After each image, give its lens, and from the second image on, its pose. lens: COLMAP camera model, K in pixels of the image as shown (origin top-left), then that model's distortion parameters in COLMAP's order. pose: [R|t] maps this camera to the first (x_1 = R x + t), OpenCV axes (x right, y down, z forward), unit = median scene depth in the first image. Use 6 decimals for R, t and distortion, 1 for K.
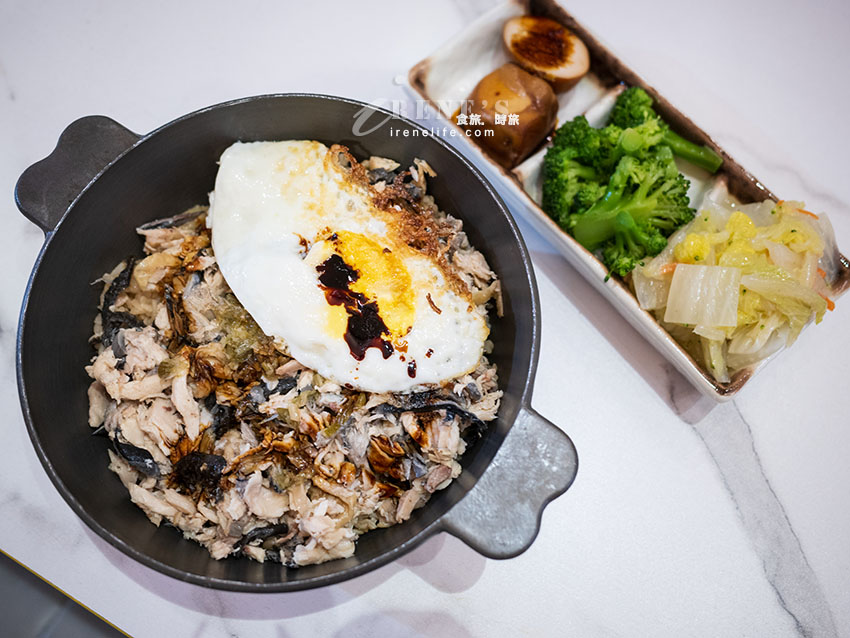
lens RADIAL K [[813.7, 0, 425.0], [0, 813.7, 319.0], [0, 0, 1]] dist [-0.009275, 0.004918]
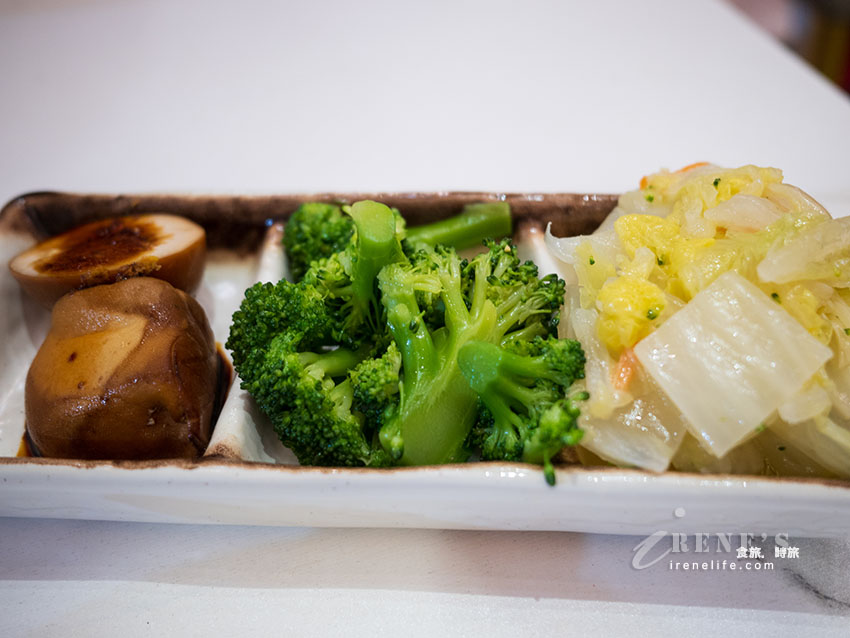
lens RADIAL K [[813.7, 0, 425.0], [0, 813.7, 319.0], [0, 0, 1]] dist [-0.009275, 0.004918]
pose [[0.695184, -0.526150, 0.489781, 0.016058], [0.691915, 0.674494, -0.257510, -0.040006], [-0.194866, 0.517904, 0.832948, 0.597577]]
